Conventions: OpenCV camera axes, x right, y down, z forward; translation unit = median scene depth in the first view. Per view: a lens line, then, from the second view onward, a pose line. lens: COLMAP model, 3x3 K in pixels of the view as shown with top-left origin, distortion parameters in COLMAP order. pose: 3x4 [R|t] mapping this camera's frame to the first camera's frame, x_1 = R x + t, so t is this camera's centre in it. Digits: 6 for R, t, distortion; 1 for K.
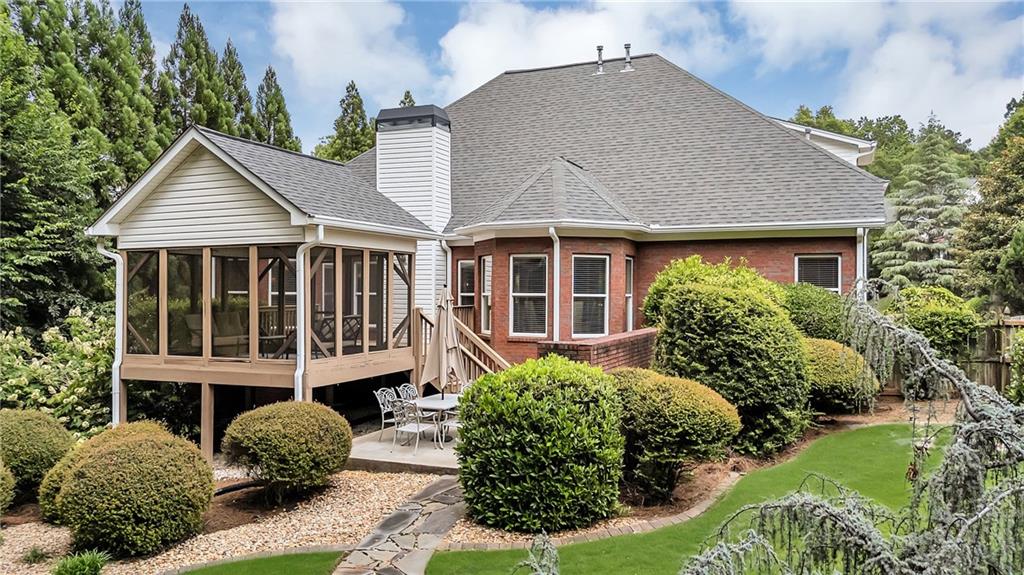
lens RADIAL K [[783.2, 0, 509.8], [0, 783.2, 289.4], [0, 0, 1]] dist [0.049940, -0.045457]
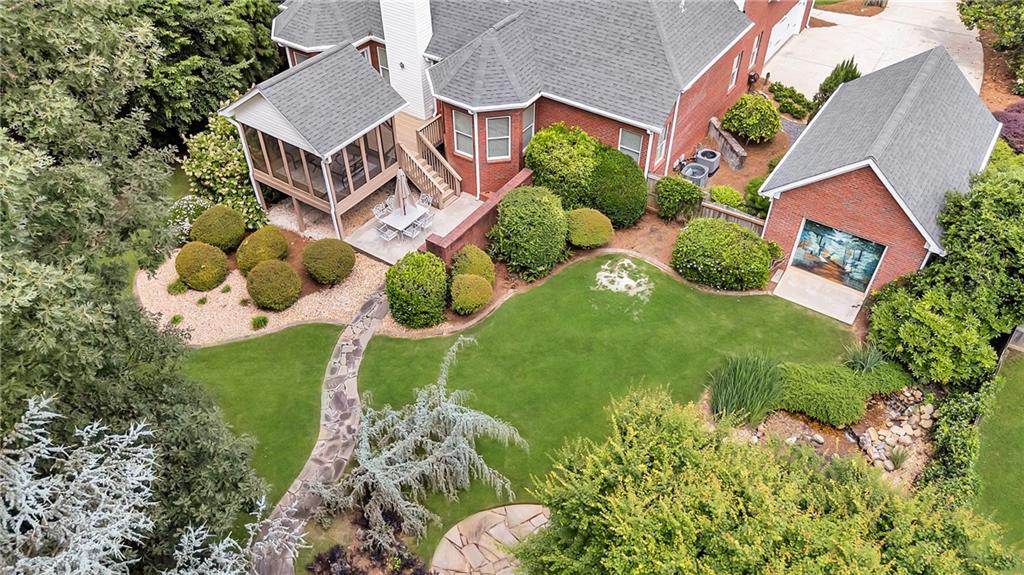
lens RADIAL K [[783.2, 0, 512.0], [0, 783.2, 287.3], [0, 0, 1]] dist [0.049940, -0.045457]
pose [[0.981978, 0.122717, -0.143735, 0.700141], [0.005893, 0.740271, 0.672283, -1.514198], [0.188903, -0.661014, 0.726207, -0.770090]]
